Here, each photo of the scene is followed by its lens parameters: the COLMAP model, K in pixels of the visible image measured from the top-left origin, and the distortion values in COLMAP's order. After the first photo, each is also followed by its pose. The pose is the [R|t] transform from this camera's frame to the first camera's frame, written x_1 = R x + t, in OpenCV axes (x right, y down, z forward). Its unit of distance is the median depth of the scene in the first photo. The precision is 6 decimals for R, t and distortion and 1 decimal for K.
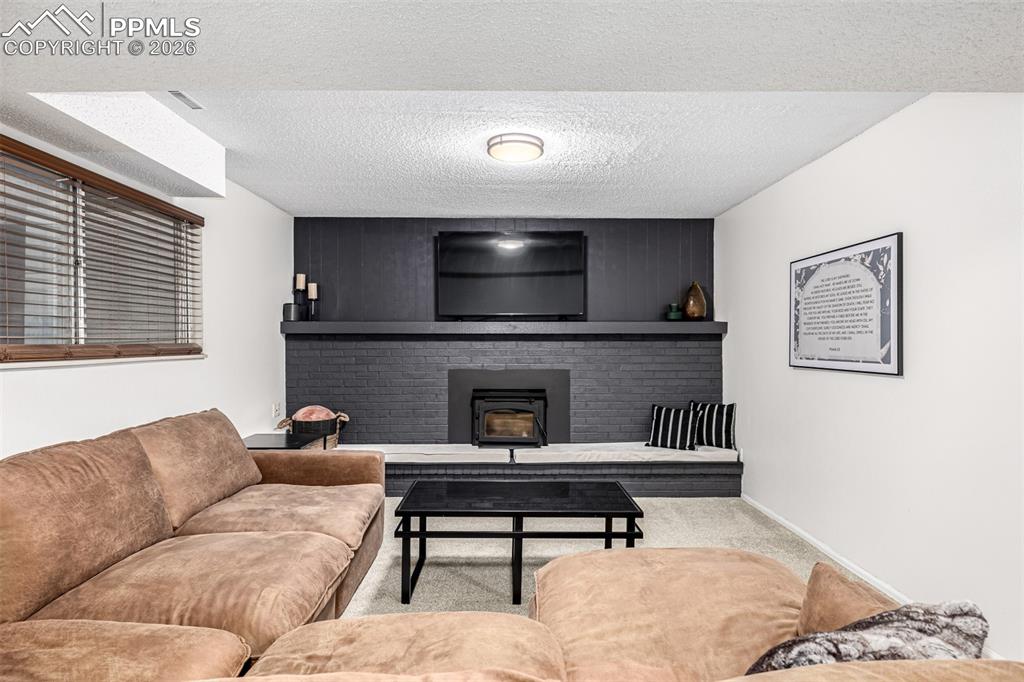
lens RADIAL K [[539.9, 0, 510.3], [0, 539.9, 342.0], [0, 0, 1]] dist [-0.011459, 0.000211]
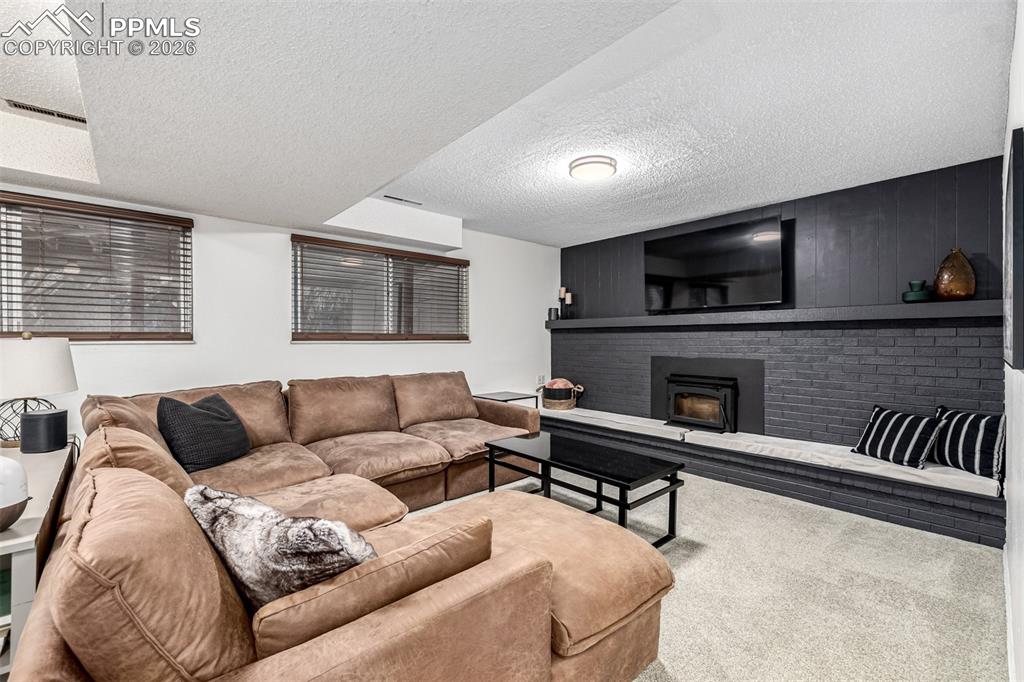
lens RADIAL K [[429.5, 0, 507.6], [0, 429.5, 334.2], [0, 0, 1]] dist [-0.000909, 0.000055]
pose [[0.657584, -0.010423, -0.753309, 0.397264], [0.001021, 0.999916, -0.012943, 0.014728], [0.753381, 0.007742, 0.657539, 0.138248]]
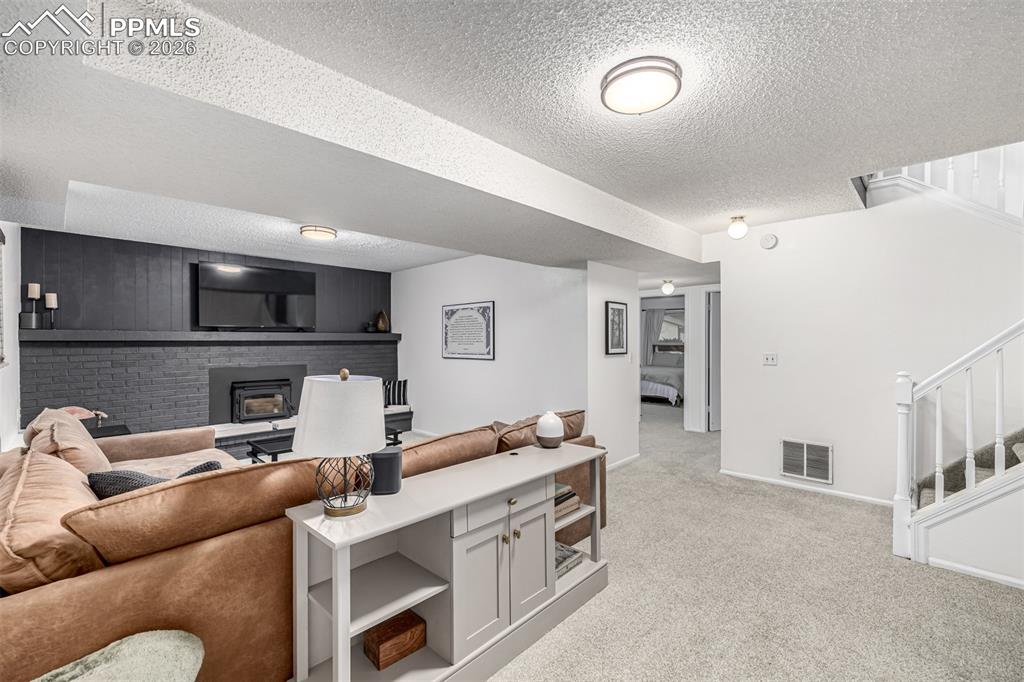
lens RADIAL K [[429.5, 0, 506.4], [0, 429.5, 340.2], [0, 0, 1]] dist [-0.000909, 0.000055]
pose [[0.714867, -0.001018, 0.699259, -0.330032], [0.003375, 0.999992, -0.001994, -0.012251], [-0.699252, 0.003786, 0.714865, -0.240127]]
